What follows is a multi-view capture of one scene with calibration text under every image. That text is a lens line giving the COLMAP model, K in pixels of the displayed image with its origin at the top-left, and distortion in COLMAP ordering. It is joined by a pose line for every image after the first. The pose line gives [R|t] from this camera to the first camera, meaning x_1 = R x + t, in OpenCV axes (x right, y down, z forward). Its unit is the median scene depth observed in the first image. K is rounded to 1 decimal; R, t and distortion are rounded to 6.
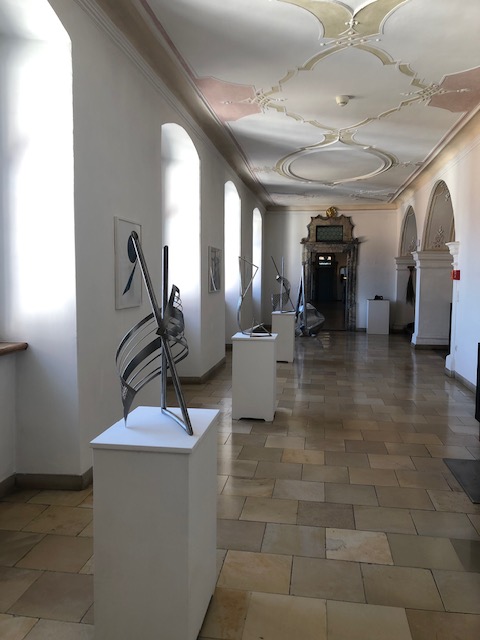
lens RADIAL K [[527.4, 0, 240.0], [0, 527.4, 320.0], [0, 0, 1]] dist [0.015841, -0.002811]
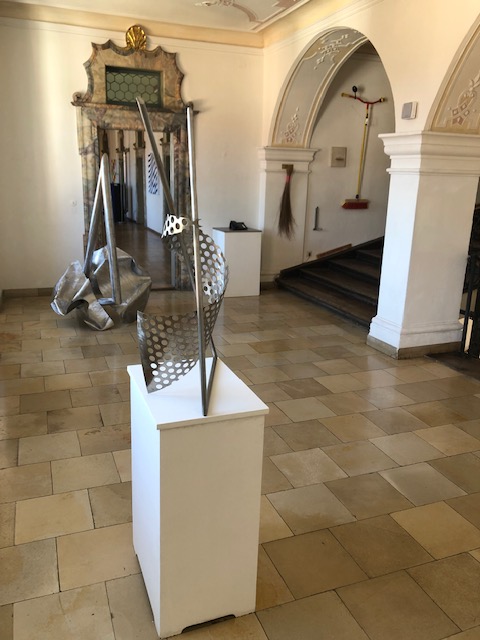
lens RADIAL K [[527.4, 0, 240.0], [0, 527.4, 320.0], [0, 0, 1]] dist [0.015841, -0.002811]
pose [[0.866421, -0.116378, 0.485562, -0.001471], [0.020541, 0.979943, 0.198218, -0.052747], [-0.498892, -0.161766, 0.851433, 0.522302]]
